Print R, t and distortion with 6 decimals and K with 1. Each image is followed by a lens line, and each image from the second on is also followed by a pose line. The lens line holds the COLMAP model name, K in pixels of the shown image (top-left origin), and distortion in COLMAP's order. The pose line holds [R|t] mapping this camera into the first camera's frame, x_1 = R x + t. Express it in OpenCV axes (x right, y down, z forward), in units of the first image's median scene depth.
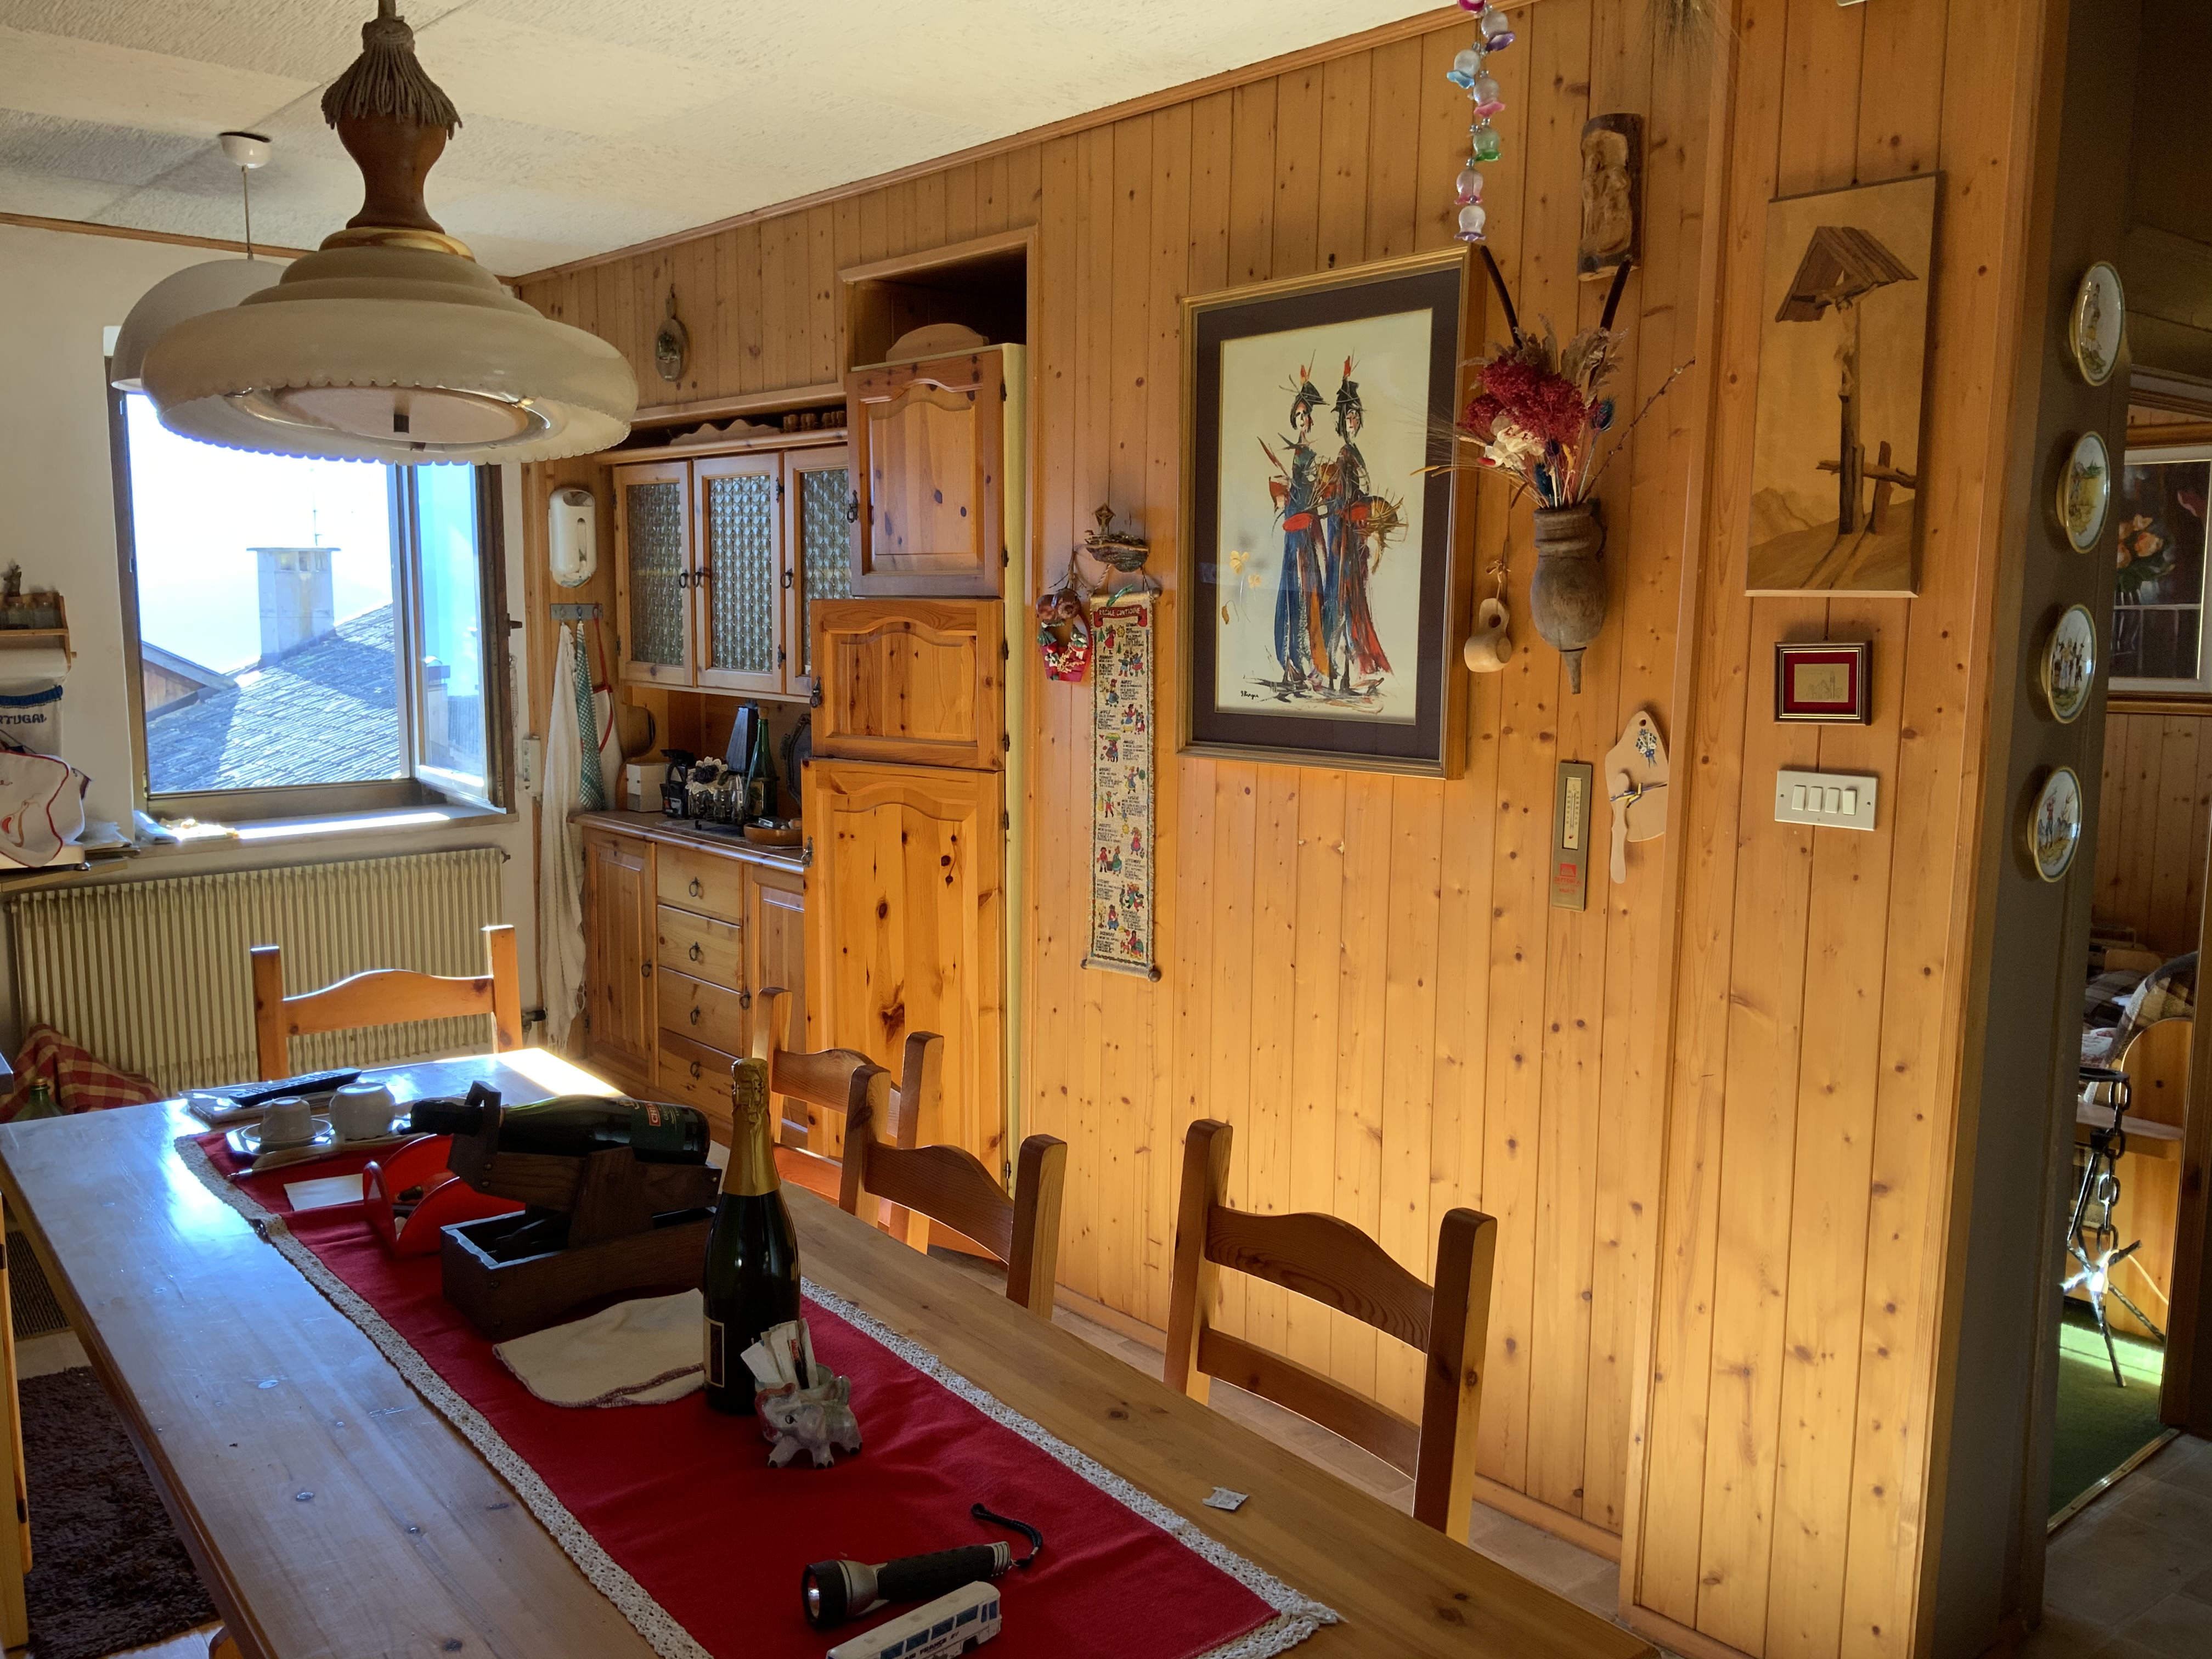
lens RADIAL K [[1866.6, 0, 1106.0], [0, 1866.6, 829.5], [0, 0, 1]] dist [0.101483, -0.153394]
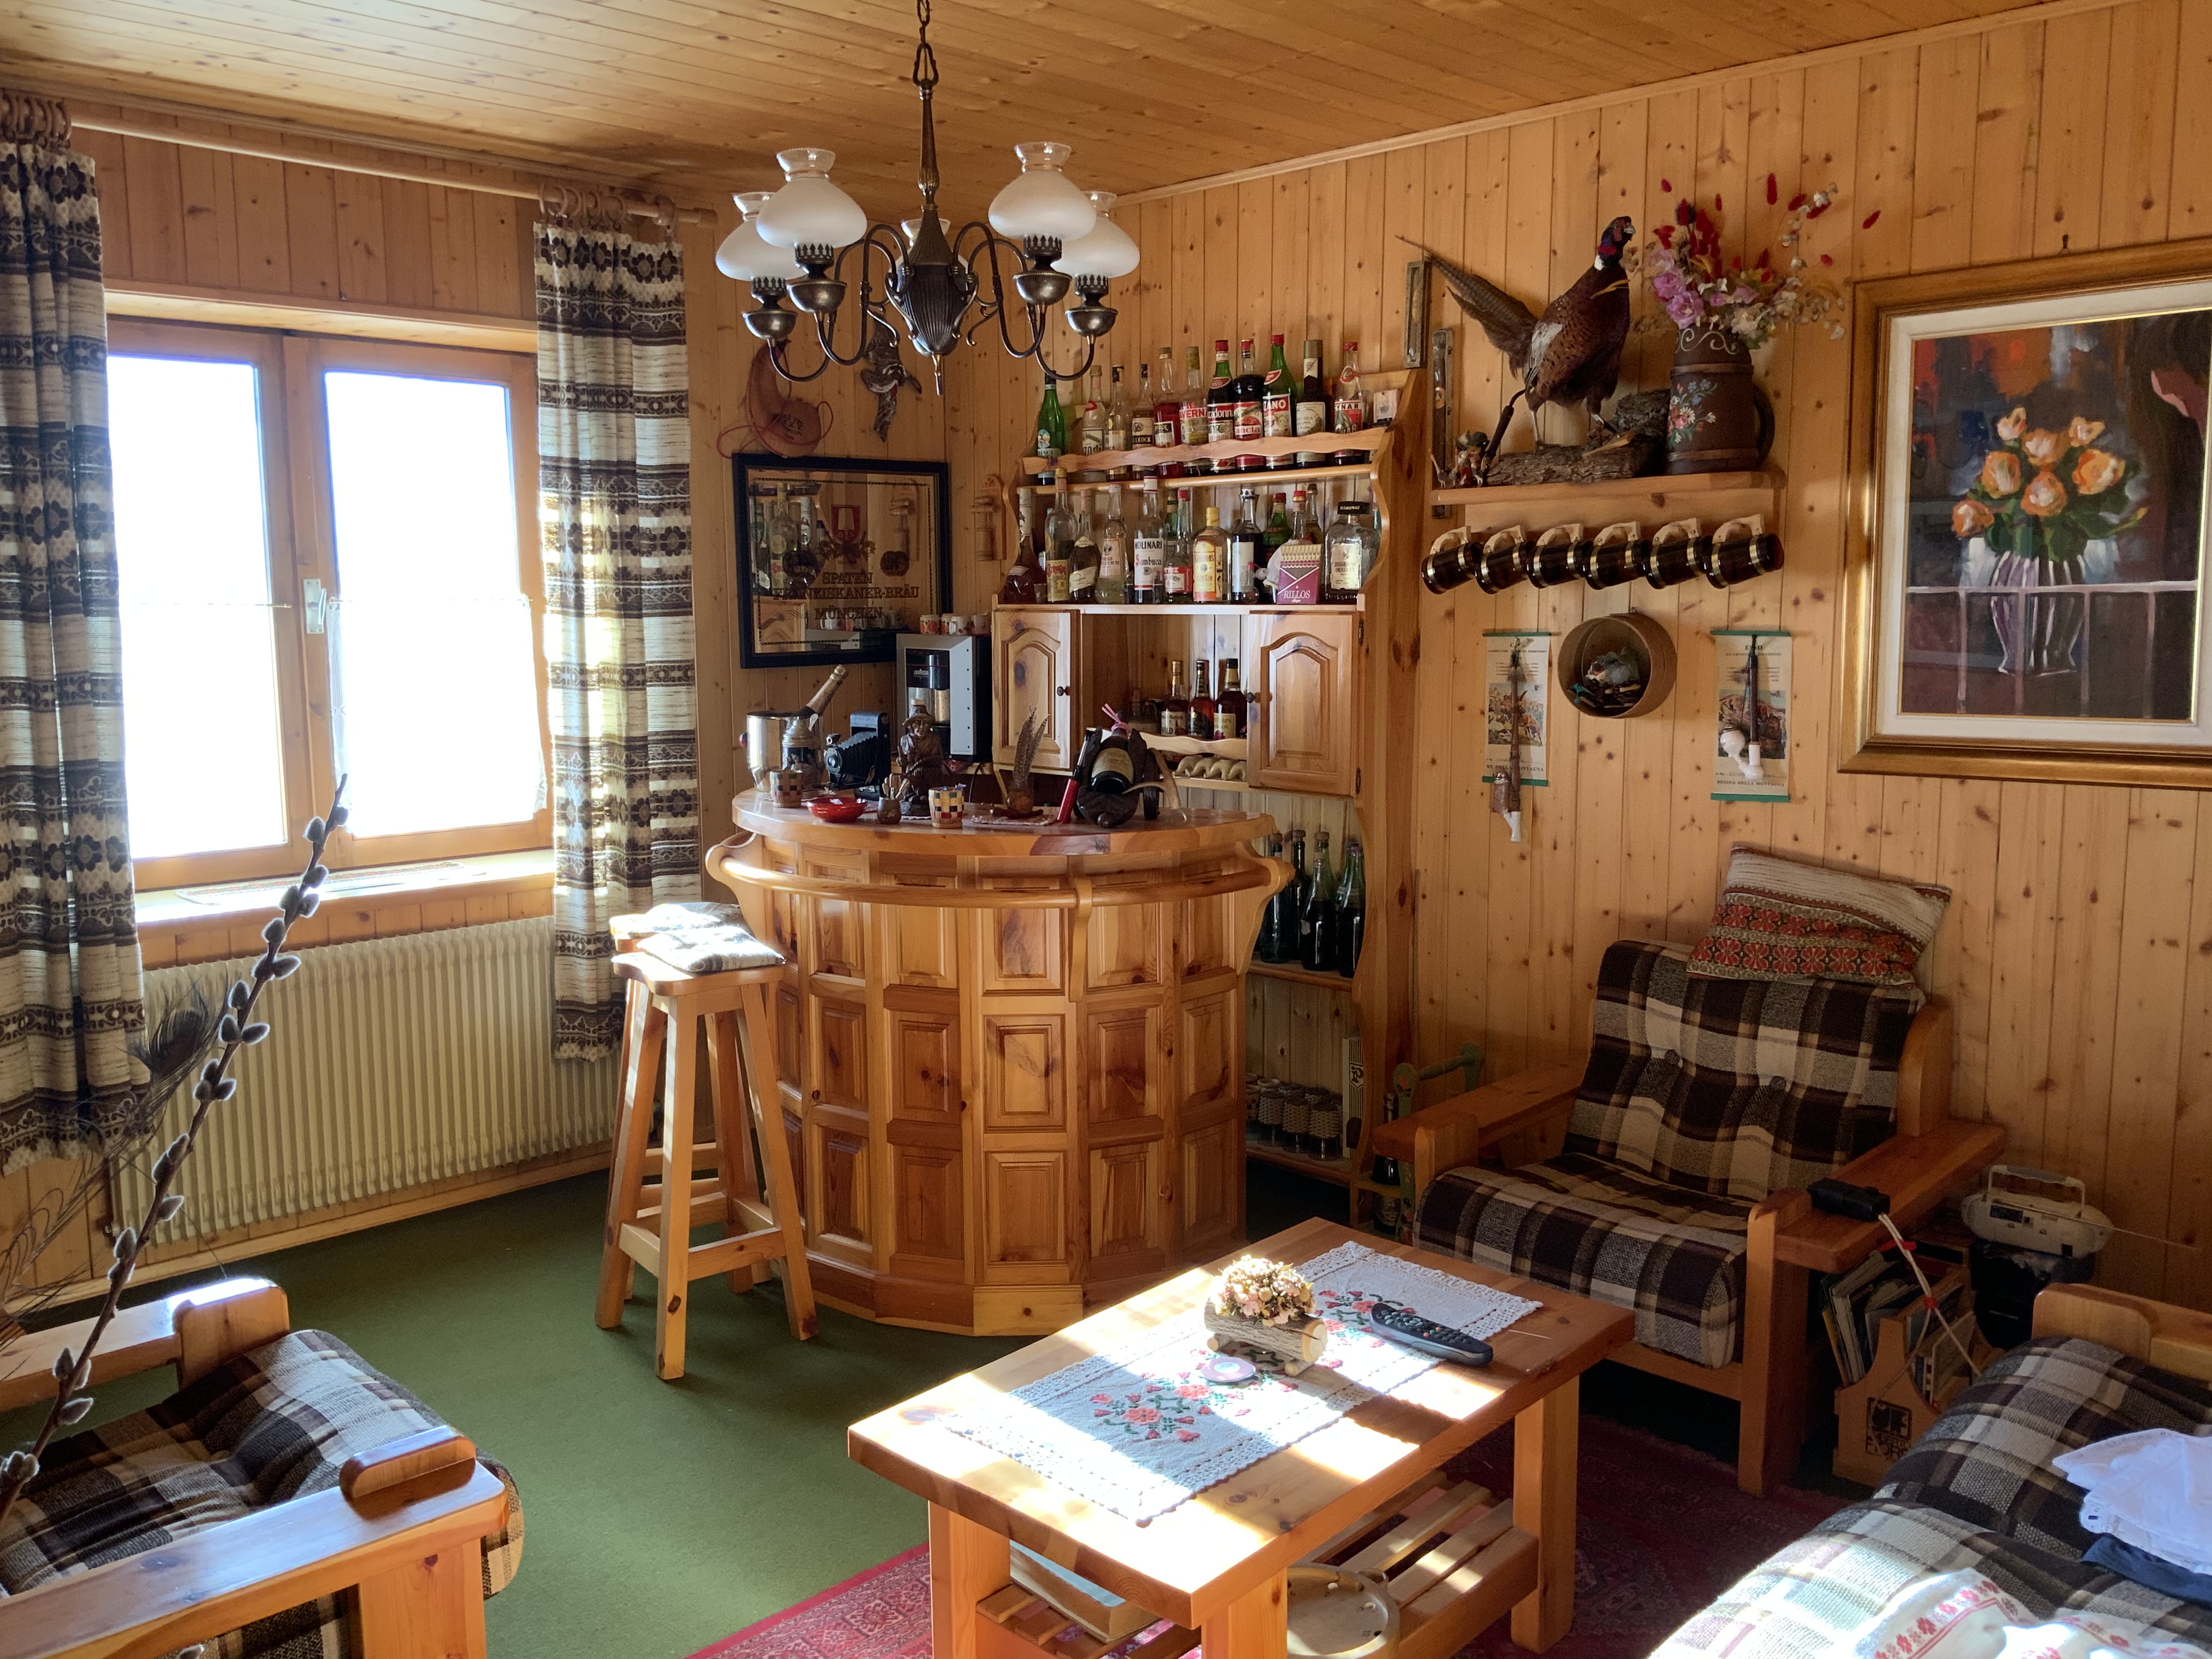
lens RADIAL K [[1866.6, 0, 1106.0], [0, 1866.6, 829.5], [0, 0, 1]] dist [0.101483, -0.153394]
pose [[0.998939, -0.017505, 0.042606, 0.242355], [0.017237, 0.999829, 0.006634, -0.056802], [-0.042715, -0.005893, 0.999070, 0.471665]]
